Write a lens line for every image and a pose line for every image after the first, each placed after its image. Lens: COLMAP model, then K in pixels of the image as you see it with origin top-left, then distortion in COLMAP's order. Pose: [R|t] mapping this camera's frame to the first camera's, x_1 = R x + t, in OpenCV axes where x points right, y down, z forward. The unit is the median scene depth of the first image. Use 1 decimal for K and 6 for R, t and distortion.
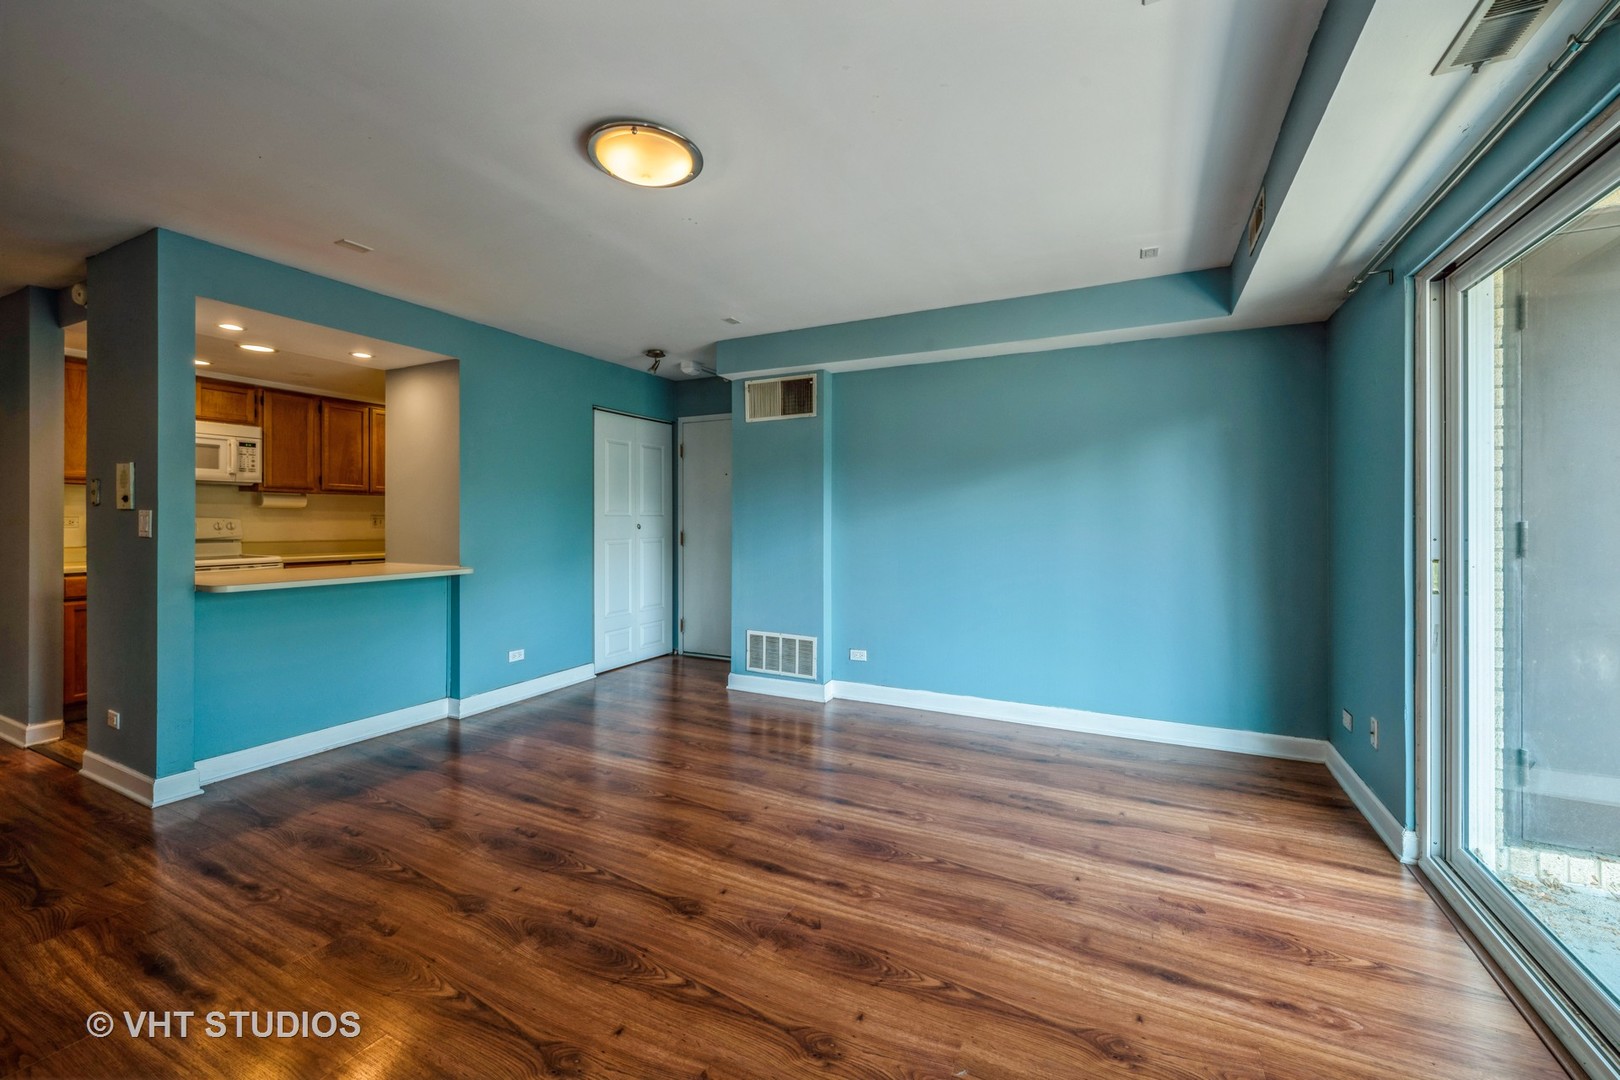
lens RADIAL K [[647.7, 0, 810.0], [0, 647.7, 540.0], [0, 0, 1]] dist [-0.000015, -0.000008]
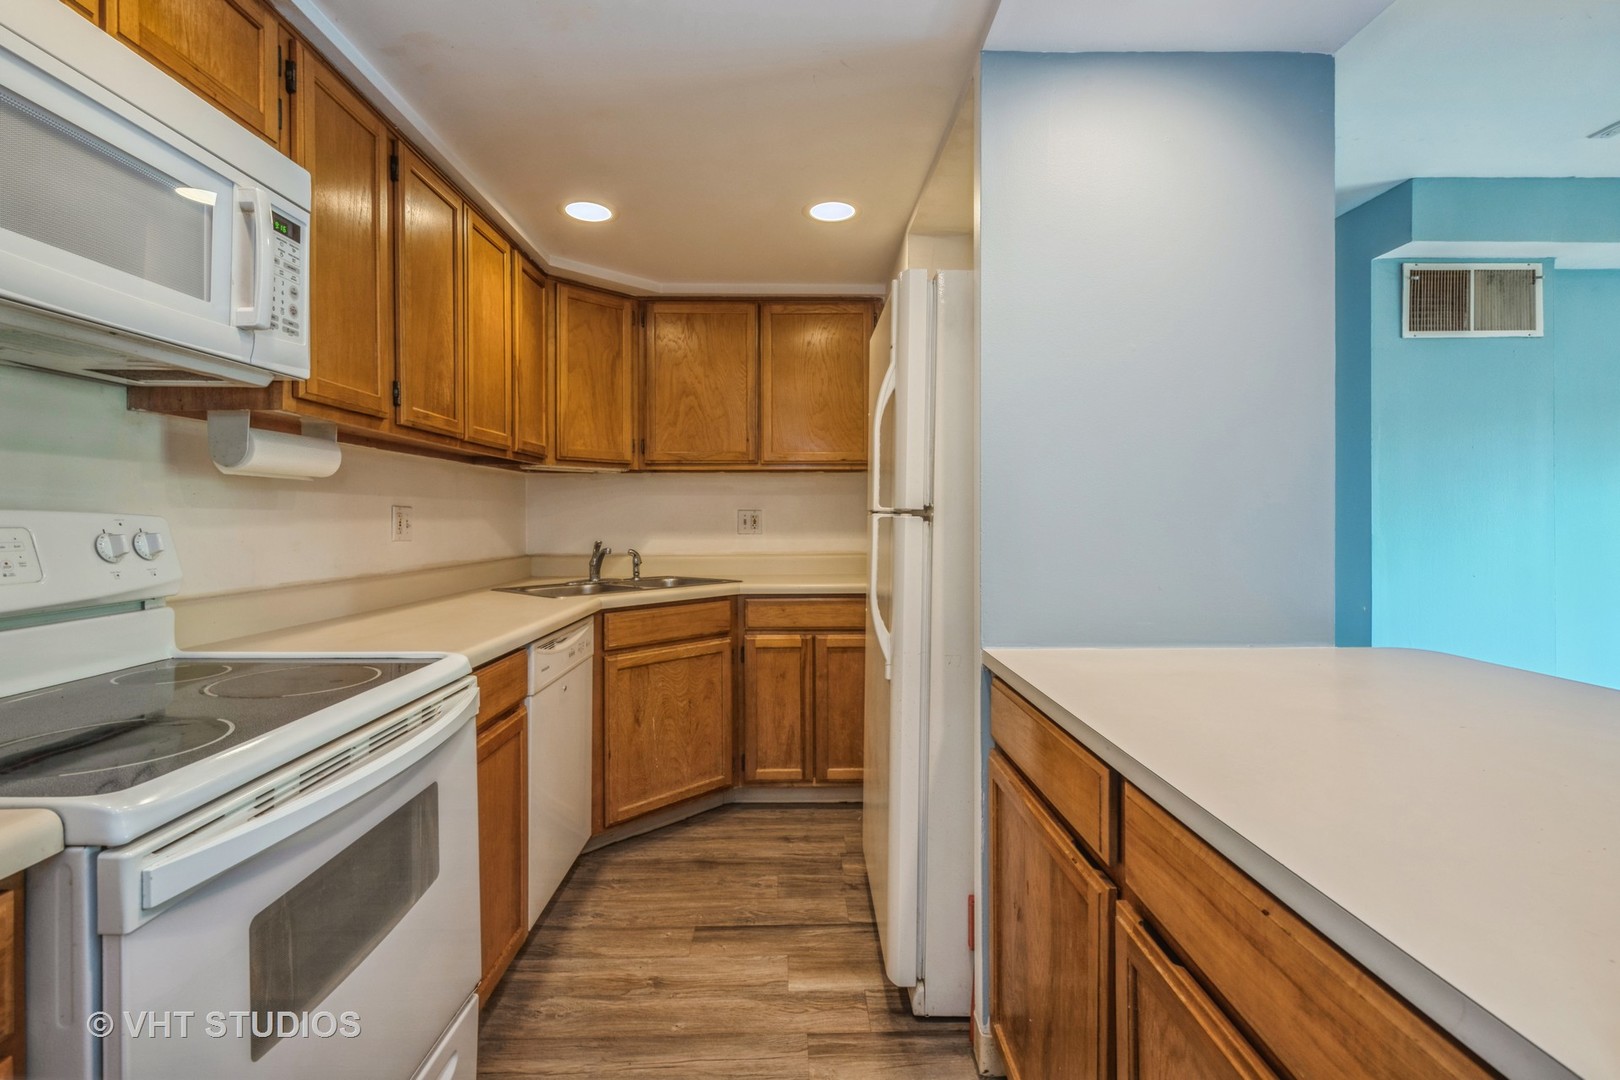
lens RADIAL K [[761.2, 0, 808.8], [0, 761.2, 513.9], [0, 0, 1]] dist [0.000138, -0.000006]
pose [[0.886342, -0.004545, 0.463010, -0.840964], [0.020169, 0.999382, -0.028800, -0.020843], [-0.462593, 0.034865, 0.885885, 0.652185]]
